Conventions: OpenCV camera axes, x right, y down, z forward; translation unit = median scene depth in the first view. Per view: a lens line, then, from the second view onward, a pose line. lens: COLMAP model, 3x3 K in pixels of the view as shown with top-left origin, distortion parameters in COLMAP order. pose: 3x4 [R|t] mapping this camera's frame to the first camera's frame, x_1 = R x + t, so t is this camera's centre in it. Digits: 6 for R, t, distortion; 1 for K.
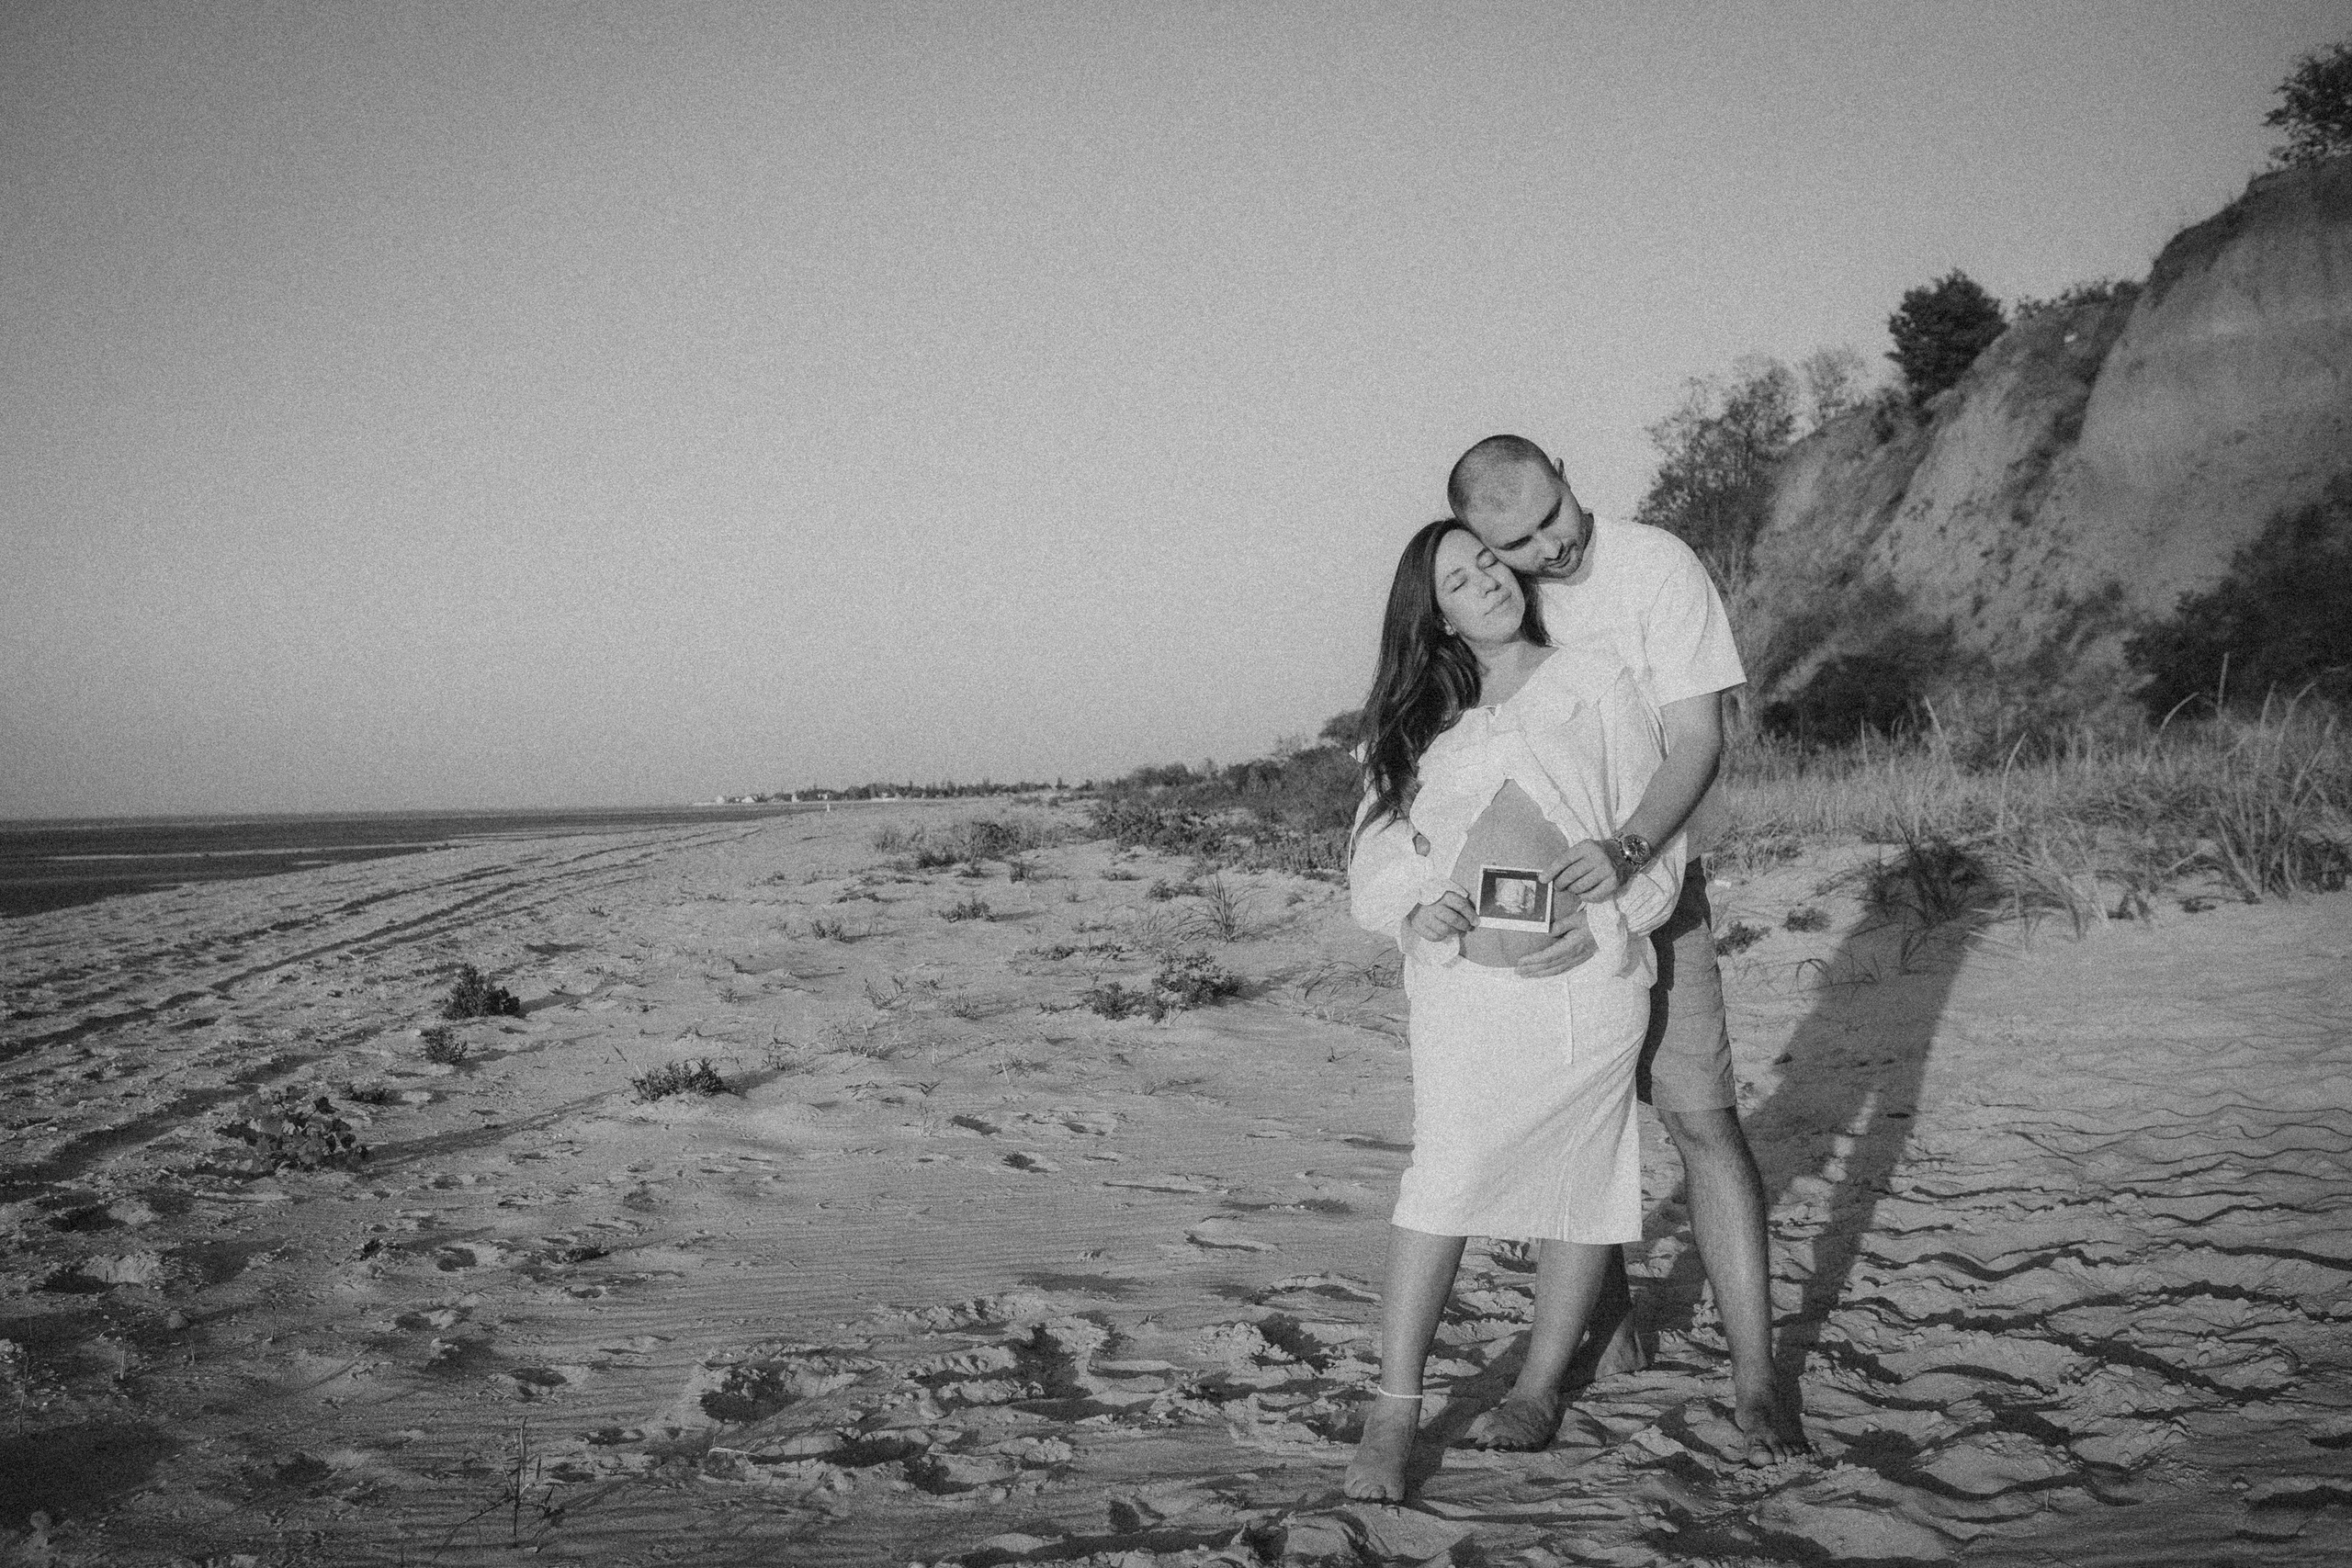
lens RADIAL K [[2330.2, 0, 1176.0], [0, 2330.2, 784.0], [0, 0, 1]] dist [-0.083400, 0.036498]
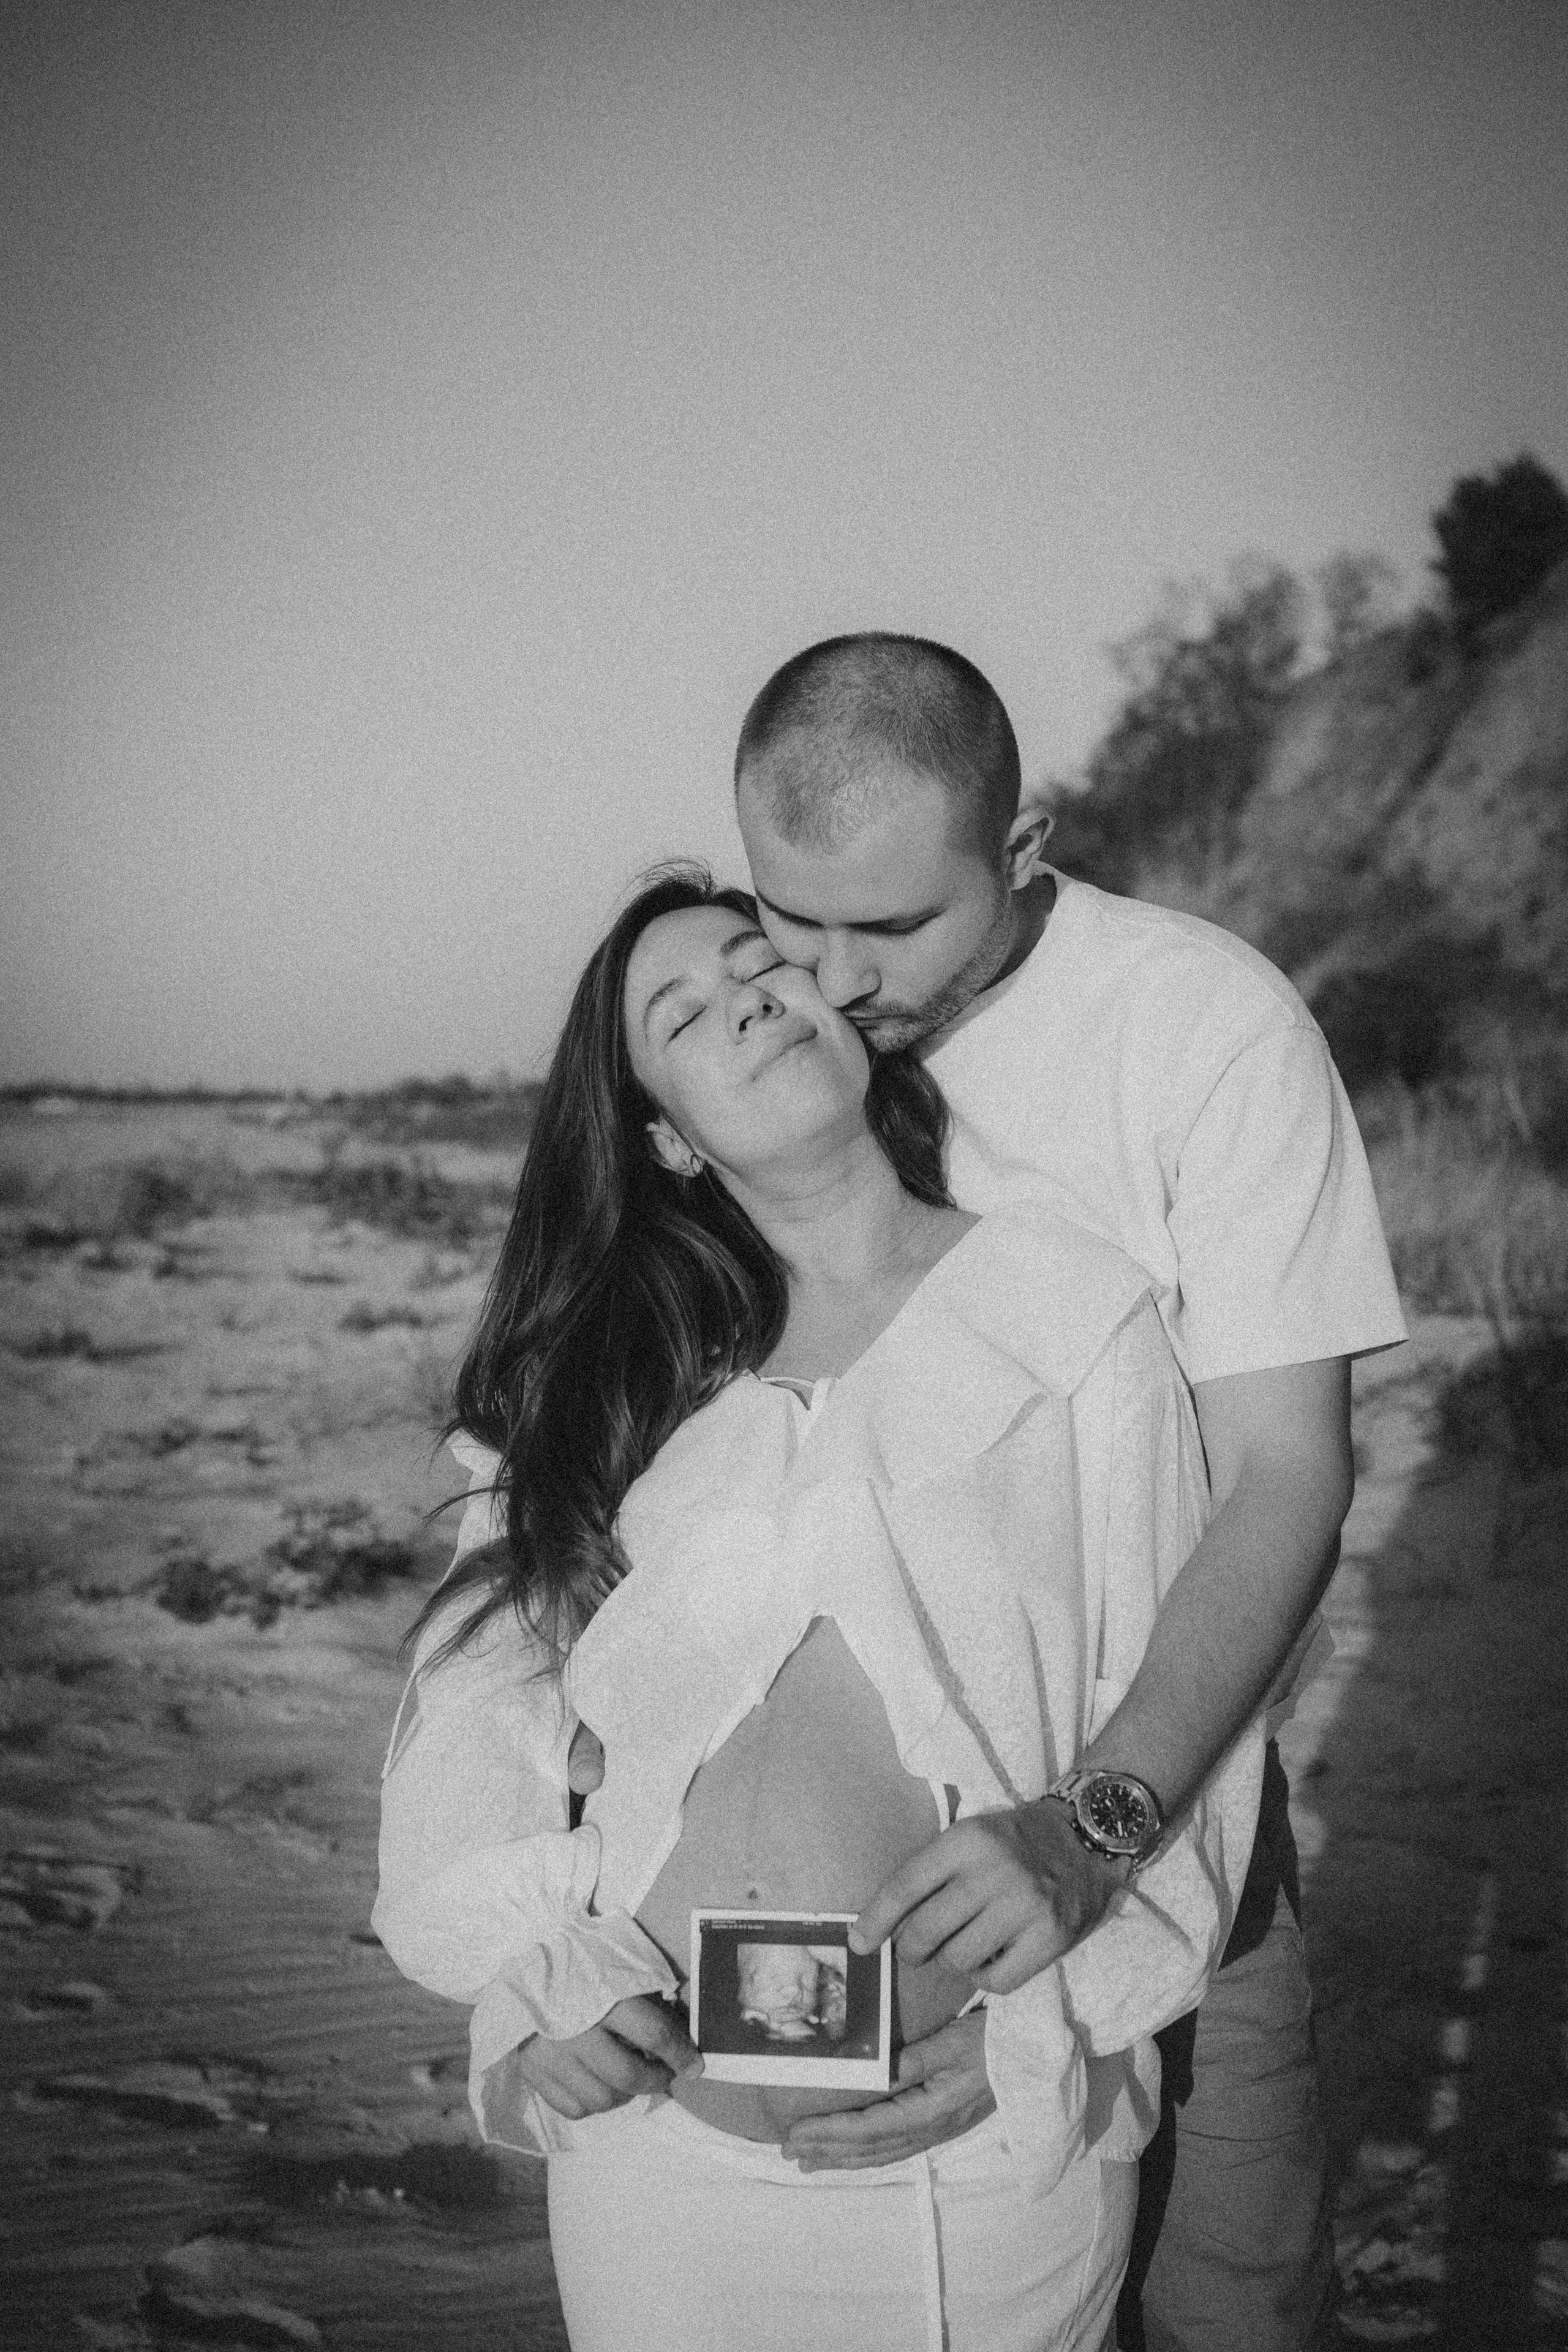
lens RADIAL K [[2337.7, 0, 784.0], [0, 2337.7, 1176.0], [0, 0, 1]] dist [0.004650, 0.005560]
pose [[0.995698, 0.037441, 0.084755, 0.042818], [-0.044285, 0.995781, 0.080368, -0.041091], [-0.081389, -0.083776, 0.993155, 0.253520]]
